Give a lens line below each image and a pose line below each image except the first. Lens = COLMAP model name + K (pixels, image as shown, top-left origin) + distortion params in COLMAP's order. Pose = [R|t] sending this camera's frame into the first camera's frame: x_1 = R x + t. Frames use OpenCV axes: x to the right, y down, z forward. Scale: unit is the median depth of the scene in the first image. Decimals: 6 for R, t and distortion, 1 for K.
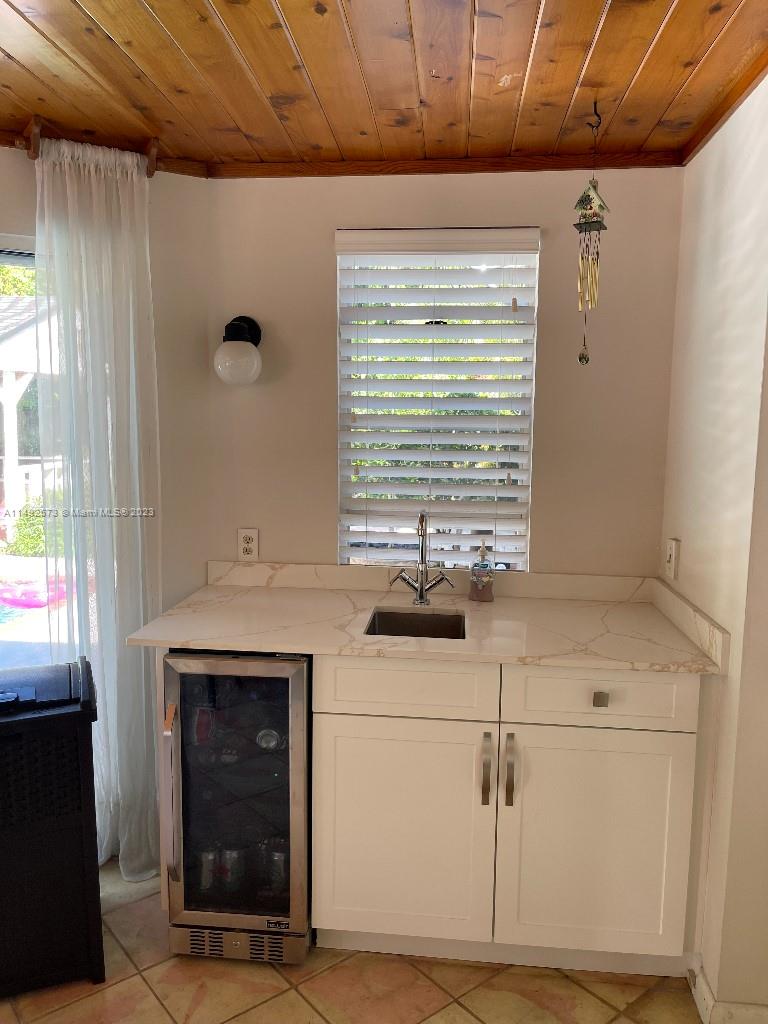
lens RADIAL K [[772.9, 0, 384.0], [0, 772.9, 512.0], [0, 0, 1]] dist [0.040267, 0.001127]
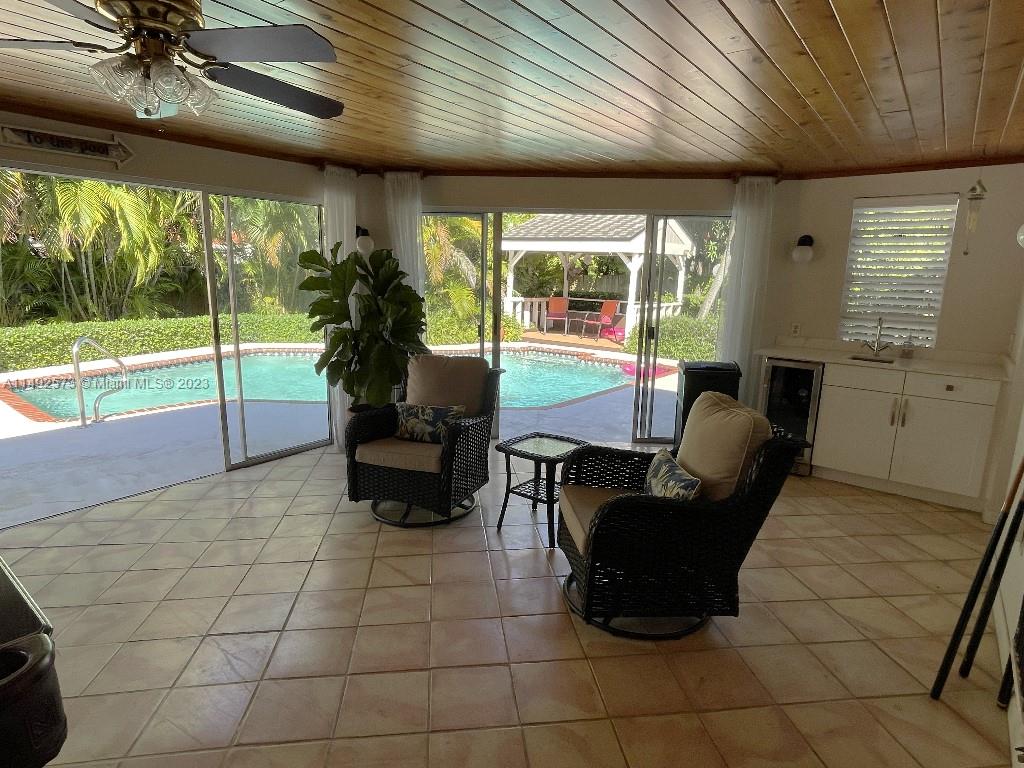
lens RADIAL K [[566.7, 0, 512.0], [0, 566.7, 384.0], [0, 0, 1]] dist [-0.006087, 0.000745]
pose [[0.843178, 0.114535, -0.525293, 0.030608], [-0.084033, 0.993112, 0.081652, 0.166829], [0.531027, -0.024706, 0.846995, -1.148322]]
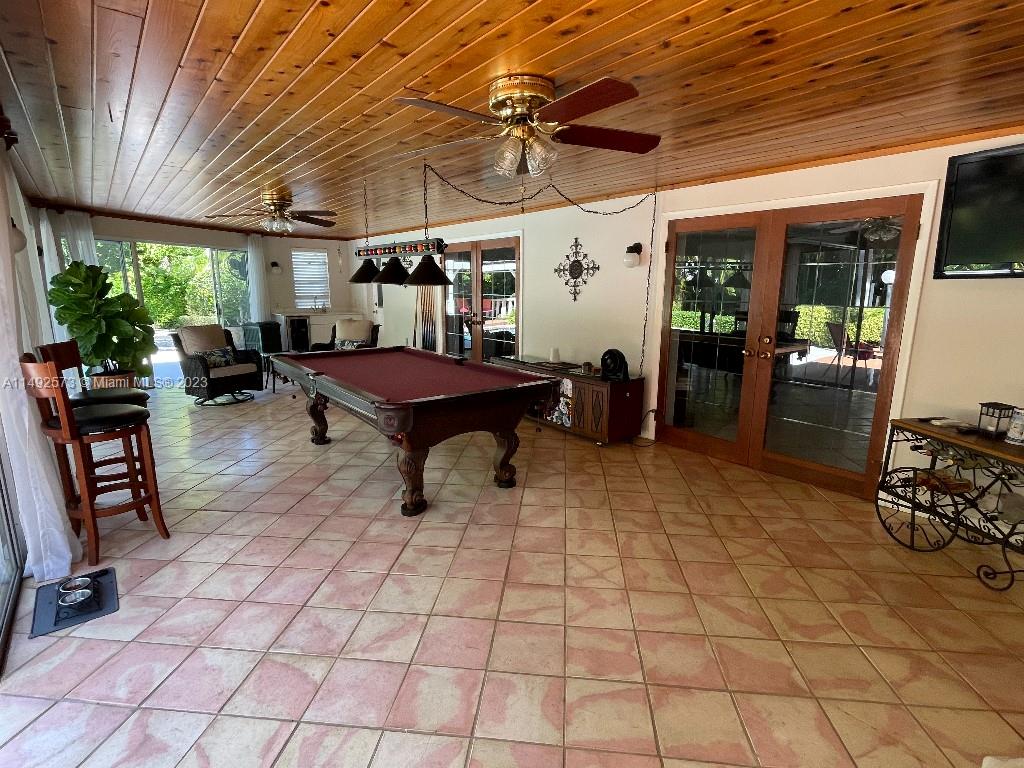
lens RADIAL K [[502.9, 0, 512.0], [0, 502.9, 384.0], [0, 0, 1]] dist [0.001219, 0.000095]
pose [[0.713311, -0.138572, 0.687012, -1.712516], [0.091522, 0.990282, 0.104717, 0.419836], [-0.694846, -0.011819, 0.719061, -3.002799]]
